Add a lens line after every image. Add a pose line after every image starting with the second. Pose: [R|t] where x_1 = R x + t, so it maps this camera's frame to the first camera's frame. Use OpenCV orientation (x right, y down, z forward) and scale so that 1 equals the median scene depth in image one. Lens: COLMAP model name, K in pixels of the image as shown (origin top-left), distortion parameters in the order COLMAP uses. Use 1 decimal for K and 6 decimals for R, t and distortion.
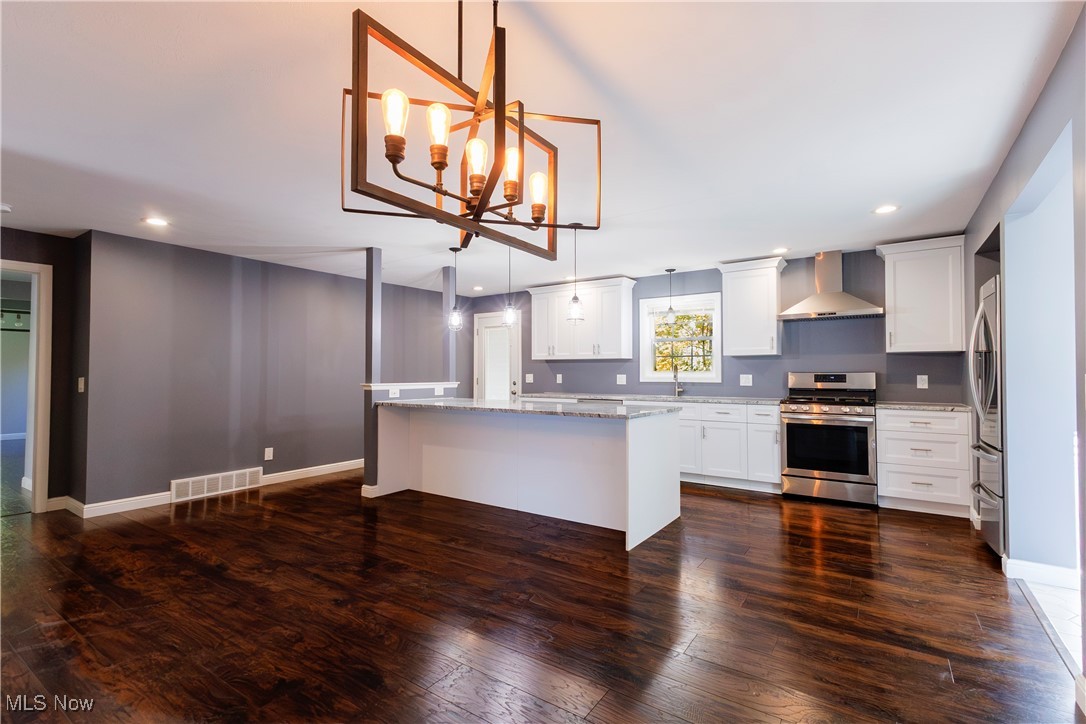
lens RADIAL K [[503.0, 0, 543.8], [0, 503.0, 364.0], [0, 0, 1]] dist [0.000525, 0.000010]
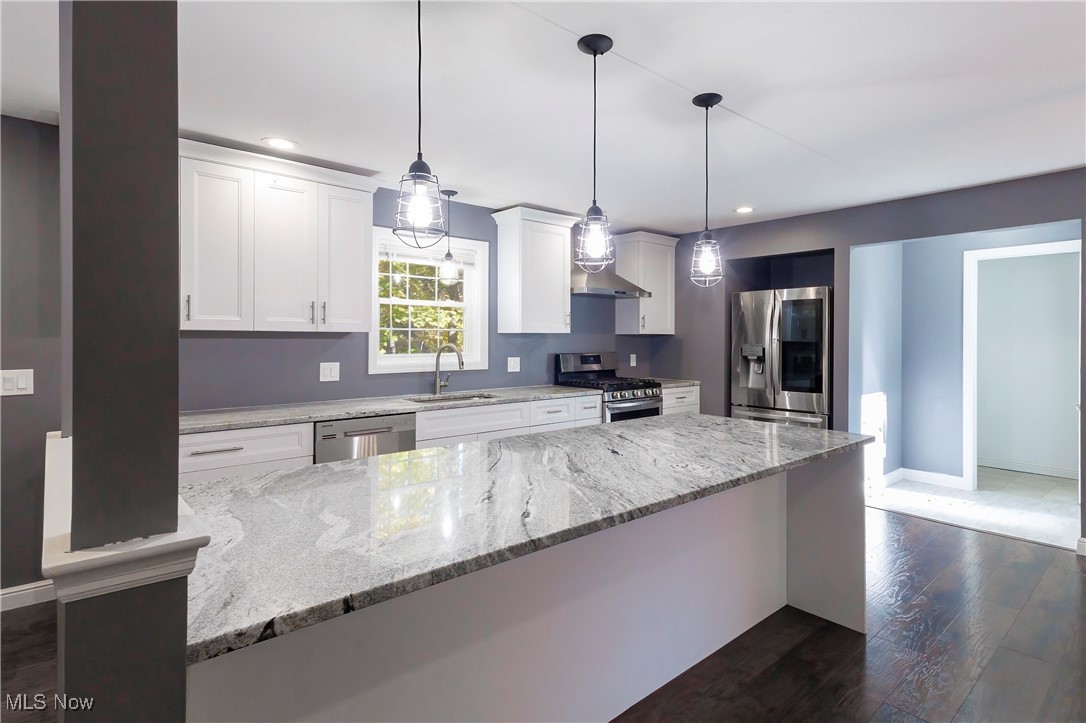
lens RADIAL K [[546.5, 0, 552.8], [0, 546.5, 339.6], [0, 0, 1]] dist [0.001129, 0.000008]
pose [[0.232882, -0.002096, 0.972503, -0.369995], [-0.023302, 0.999699, 0.007734, -0.012906], [-0.972226, -0.024462, 0.232763, 0.702868]]
